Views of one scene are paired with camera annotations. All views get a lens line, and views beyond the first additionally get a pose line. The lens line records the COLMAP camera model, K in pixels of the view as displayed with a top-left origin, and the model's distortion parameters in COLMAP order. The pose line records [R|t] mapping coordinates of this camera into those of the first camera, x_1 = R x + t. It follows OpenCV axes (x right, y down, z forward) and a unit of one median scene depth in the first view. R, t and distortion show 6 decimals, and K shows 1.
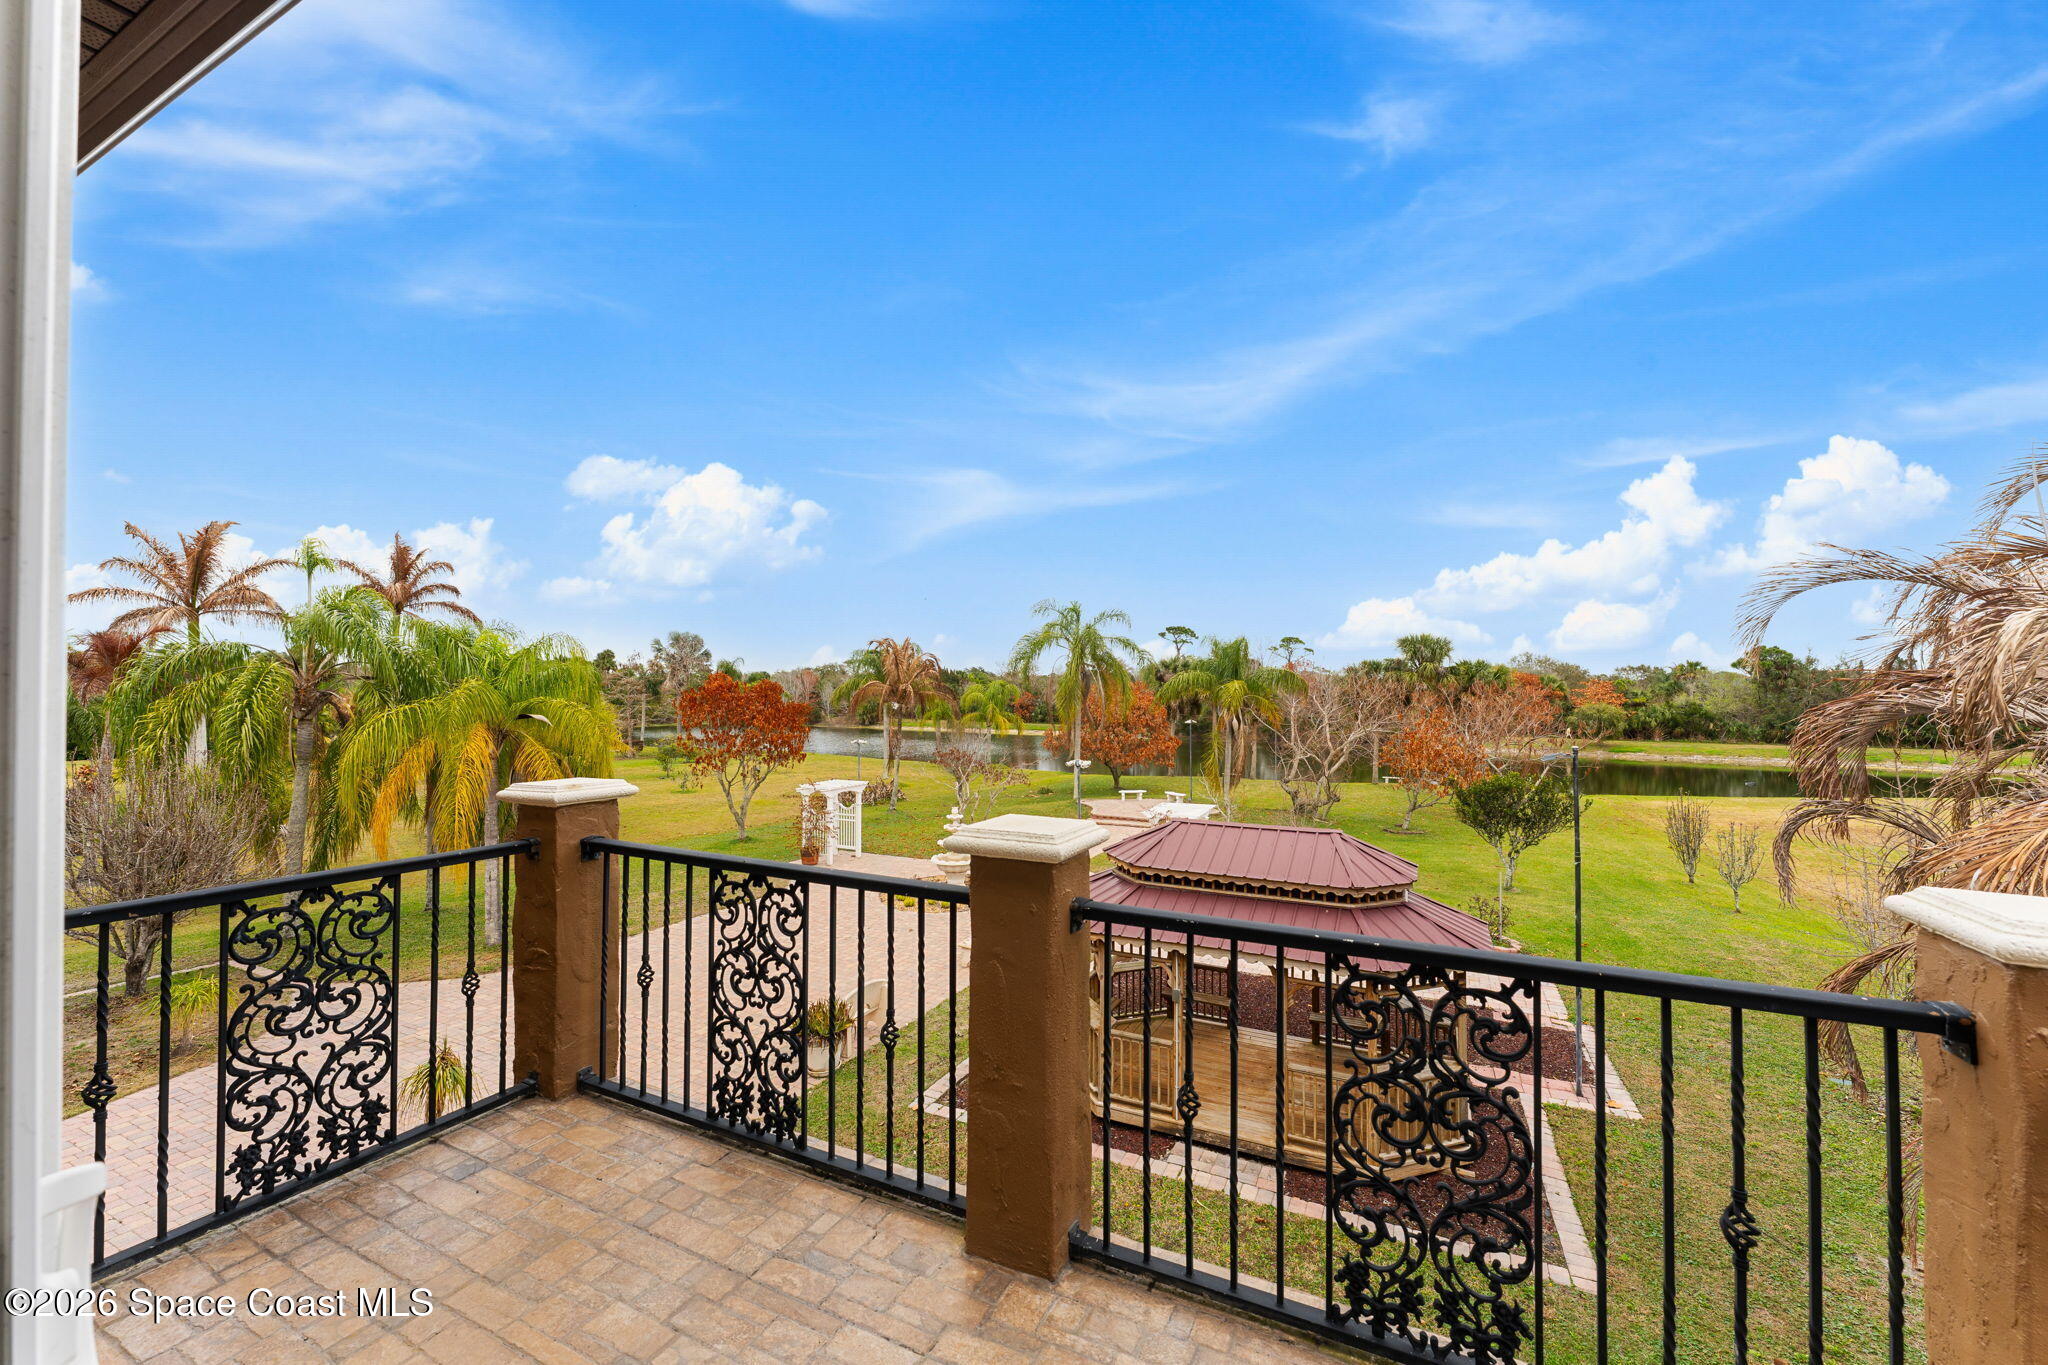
lens RADIAL K [[845.4, 0, 1046.0], [0, 845.4, 684.0], [0, 0, 1]] dist [0.000355, 0.000299]
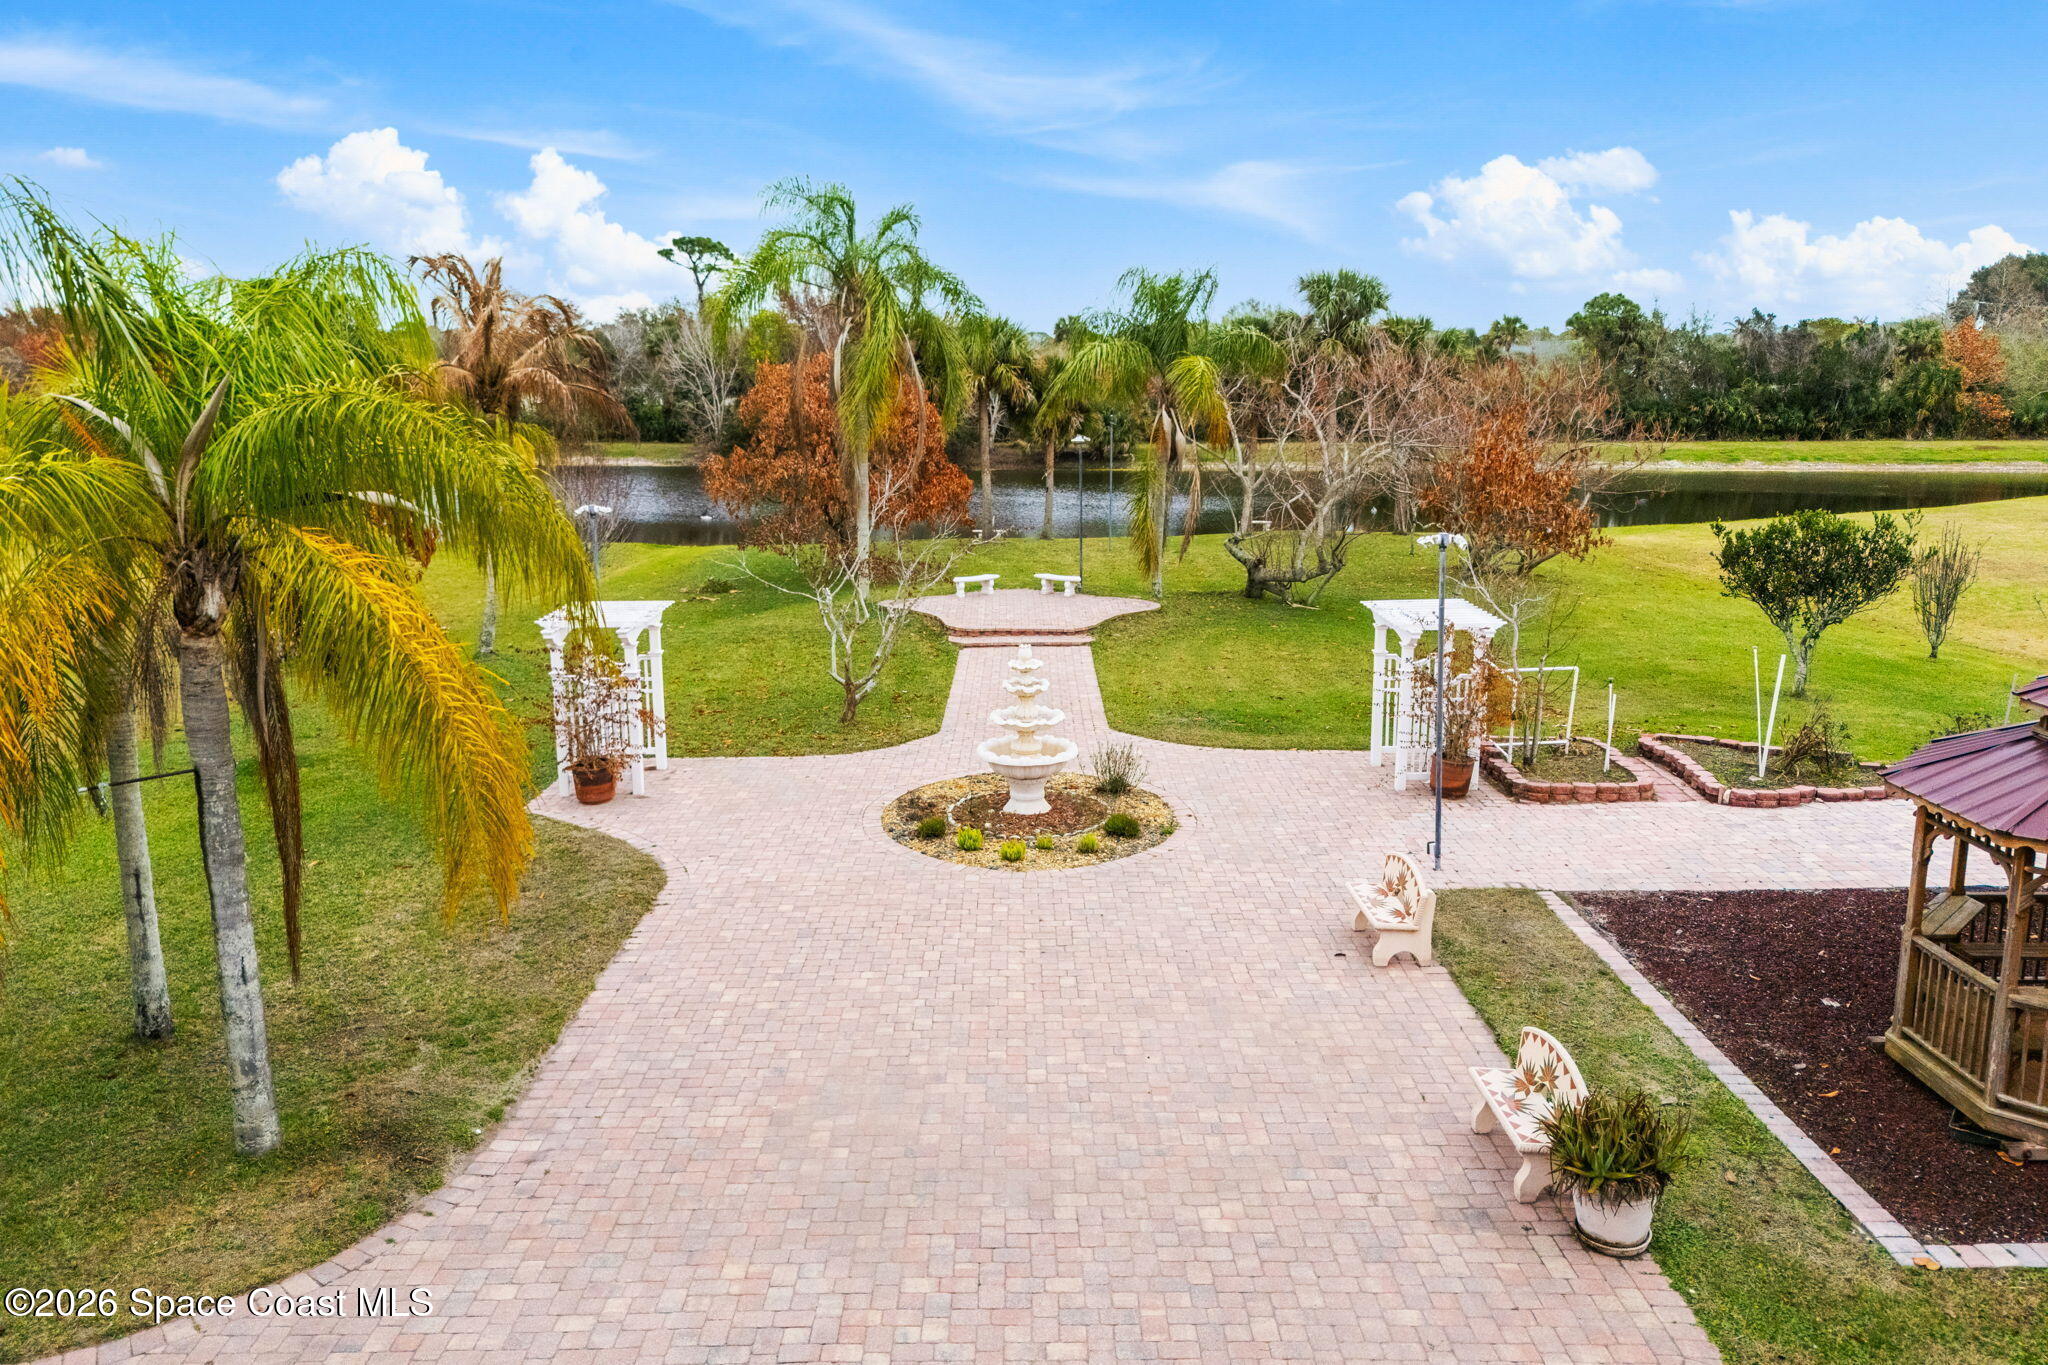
lens RADIAL K [[1558.0, 0, 1018.9], [0, 1558.0, 650.6], [0, 0, 1]] dist [0.081440, -0.073302]
pose [[0.889521, -0.088231, 0.448294, -1.136678], [0.001775, 0.981837, 0.189717, -0.036337], [-0.456890, -0.167962, 0.873522, 0.540608]]
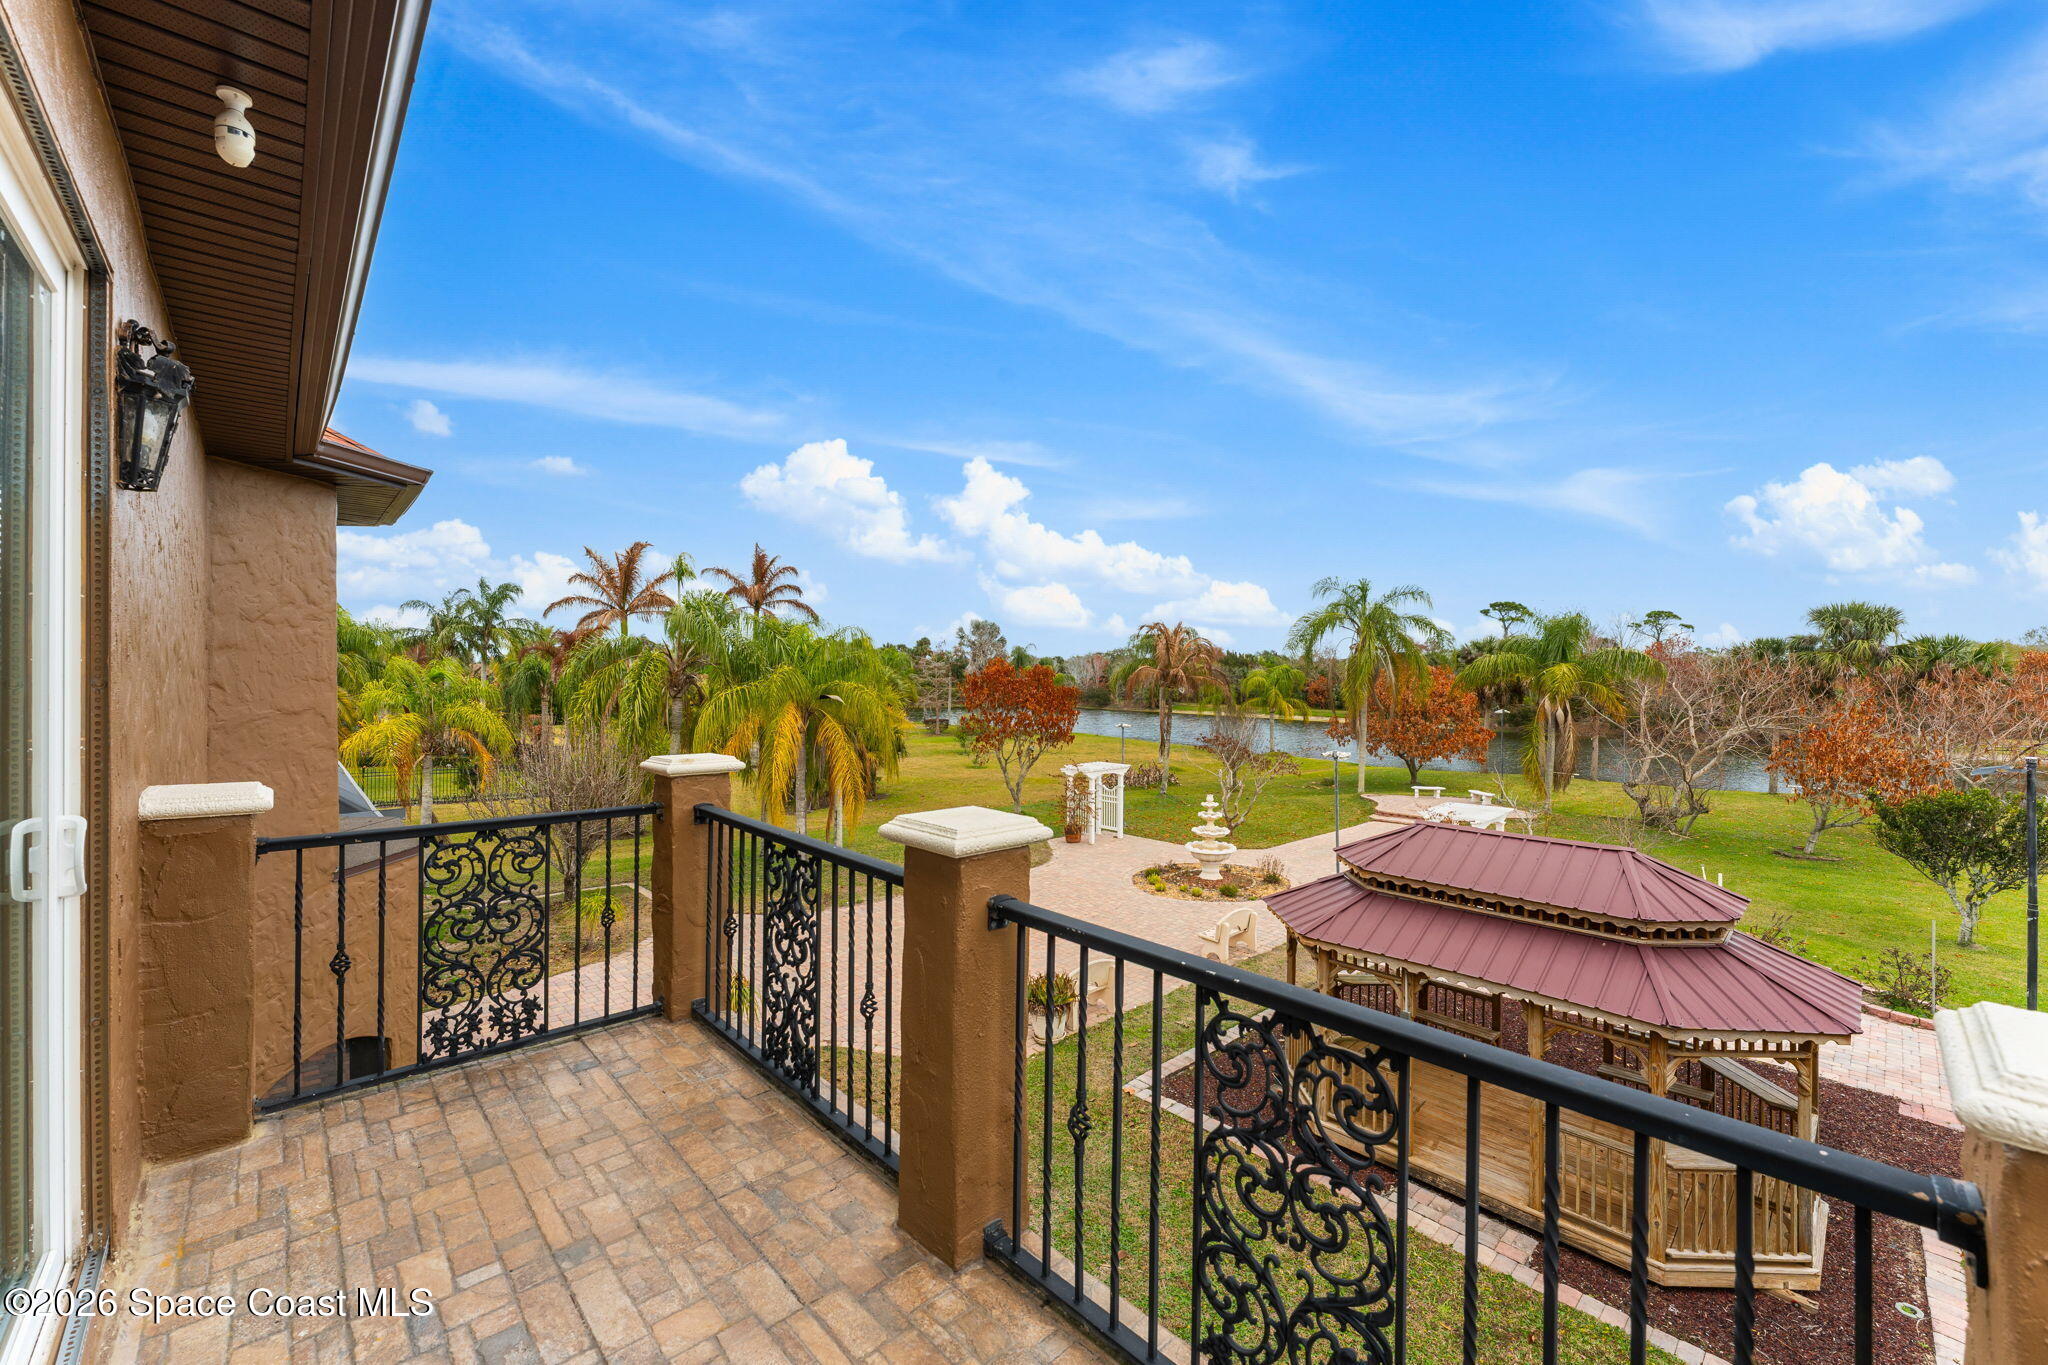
lens RADIAL K [[847.0, 0, 1024.0], [0, 847.0, 682.5], [0, 0, 1]] dist [-0.001233, 0.000468]
pose [[0.931770, 0.005856, -0.363001, 0.103676], [0.000476, 0.999849, 0.017352, -0.002679], [0.363048, -0.016341, 0.931627, 0.024109]]
